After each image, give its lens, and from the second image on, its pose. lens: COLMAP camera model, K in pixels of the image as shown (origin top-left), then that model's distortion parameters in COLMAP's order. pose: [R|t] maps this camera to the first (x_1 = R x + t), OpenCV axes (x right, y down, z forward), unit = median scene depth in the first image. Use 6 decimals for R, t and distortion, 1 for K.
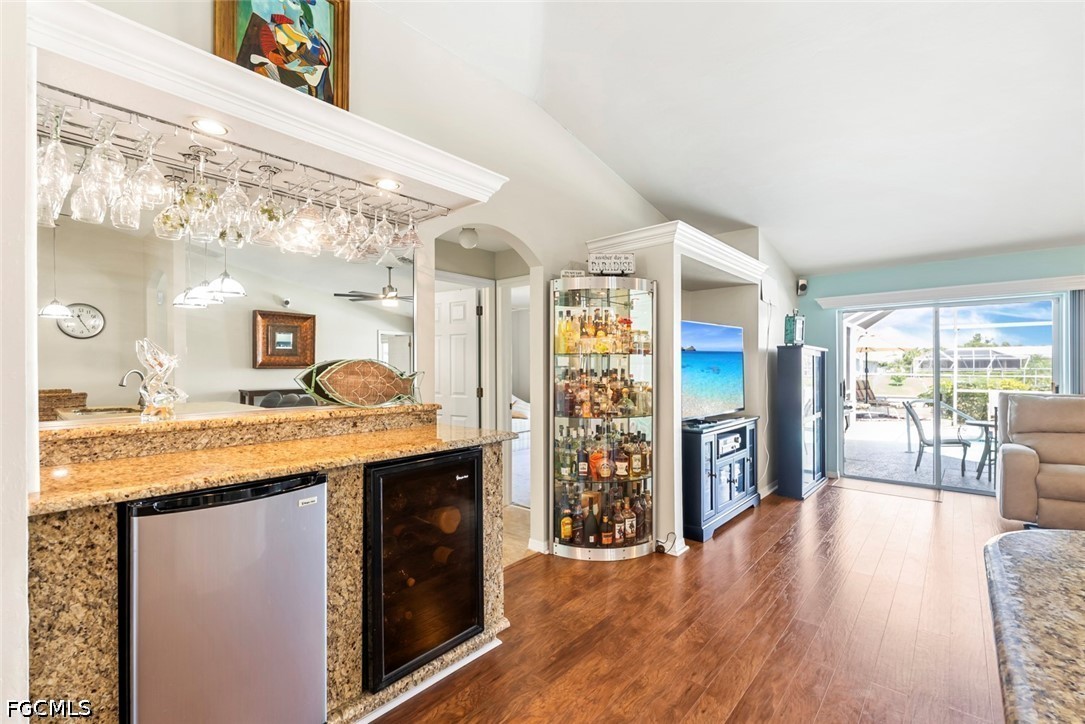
lens RADIAL K [[476.3, 0, 545.0], [0, 476.3, 366.8], [0, 0, 1]] dist [-0.000078, 0.000128]
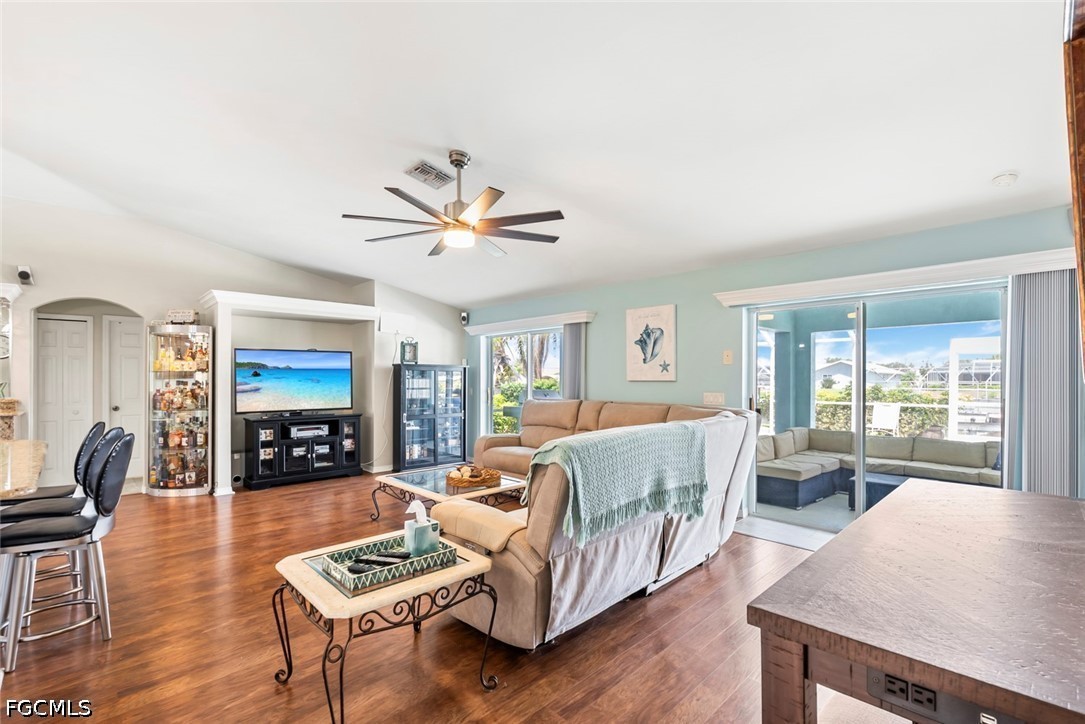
lens RADIAL K [[481.3, 0, 541.6], [0, 481.3, 366.4], [0, 0, 1]] dist [-0.001272, -0.000079]
pose [[0.996066, -0.001034, -0.088606, 1.174756], [-0.001307, 0.999652, -0.026361, -0.000016], [0.088602, 0.026373, 0.995718, -0.413620]]
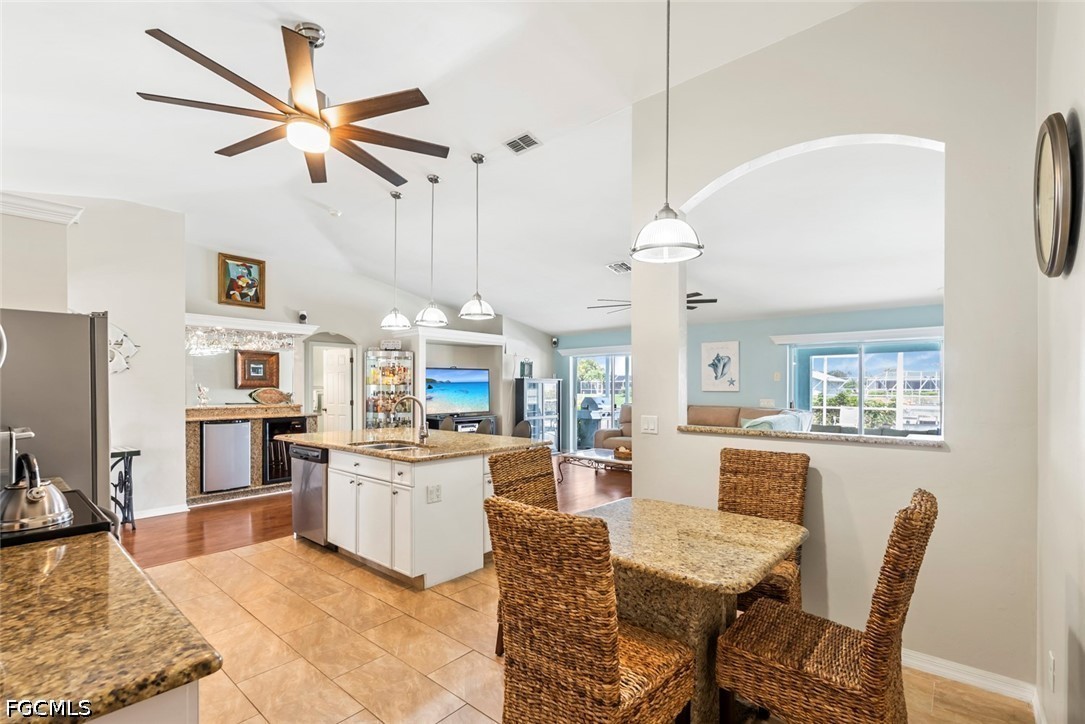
lens RADIAL K [[490.0, 0, 542.8], [0, 490.0, 386.7], [0, 0, 1]] dist [0.000173, 0.000203]
pose [[0.999979, 0.000720, 0.006406, 0.654331], [-0.000724, 1.000000, 0.000687, -0.014433], [-0.006405, -0.000691, 0.999979, -1.032579]]
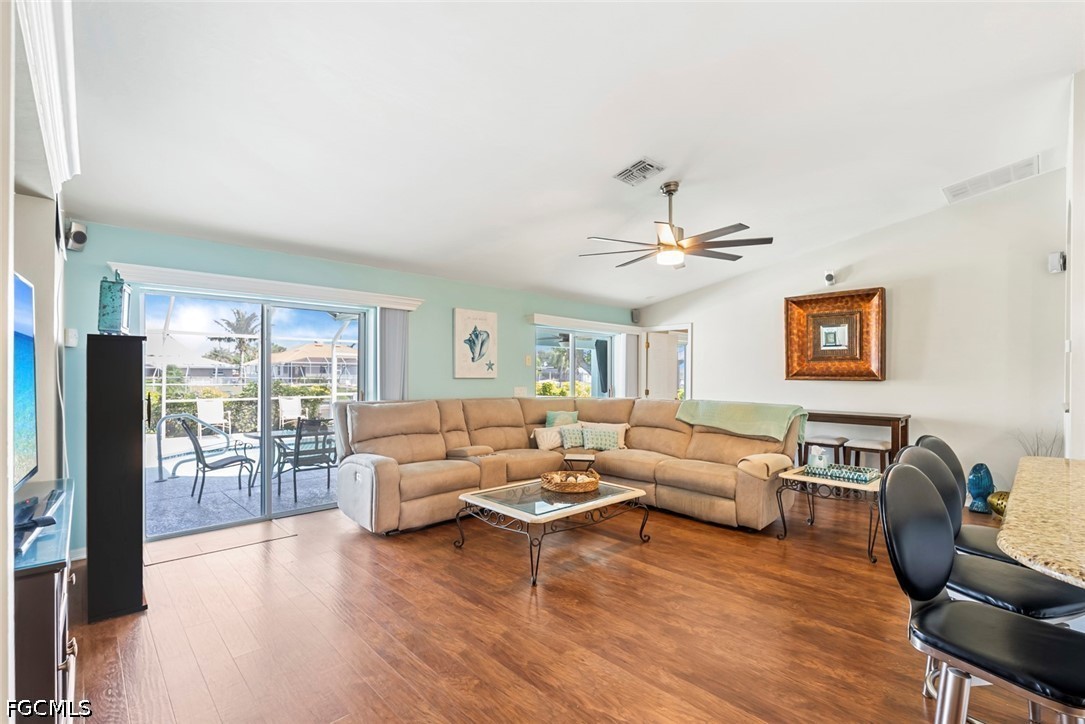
lens RADIAL K [[487.0, 0, 546.3], [0, 487.0, 375.8], [0, 0, 1]] dist [-0.002679, -0.000245]
pose [[0.092195, 0.003180, 0.995736, 0.009859], [-0.005109, 0.999983, -0.002720, 0.000475], [-0.995728, -0.004836, 0.092210, 0.511794]]
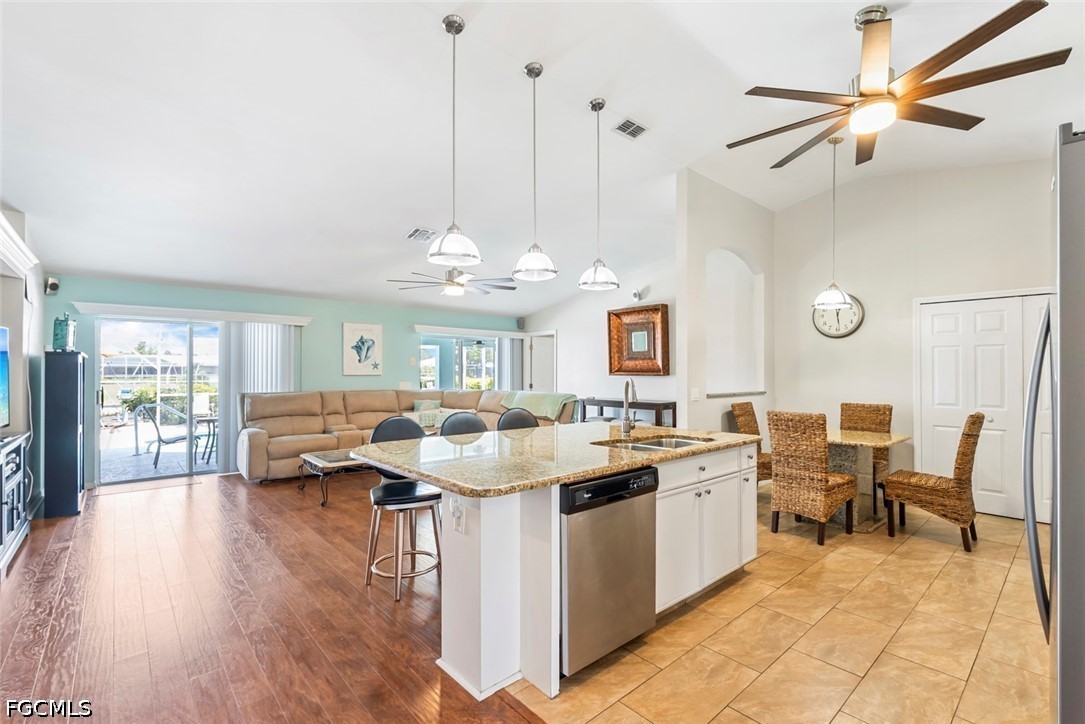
lens RADIAL K [[481.3, 0, 541.6], [0, 481.3, 366.4], [0, 0, 1]] dist [-0.001272, -0.000079]
pose [[0.133284, 0.013504, 0.990986, -0.319192], [0.000394, 0.999906, -0.013679, -0.003406], [-0.991078, 0.002213, 0.133266, -0.052816]]
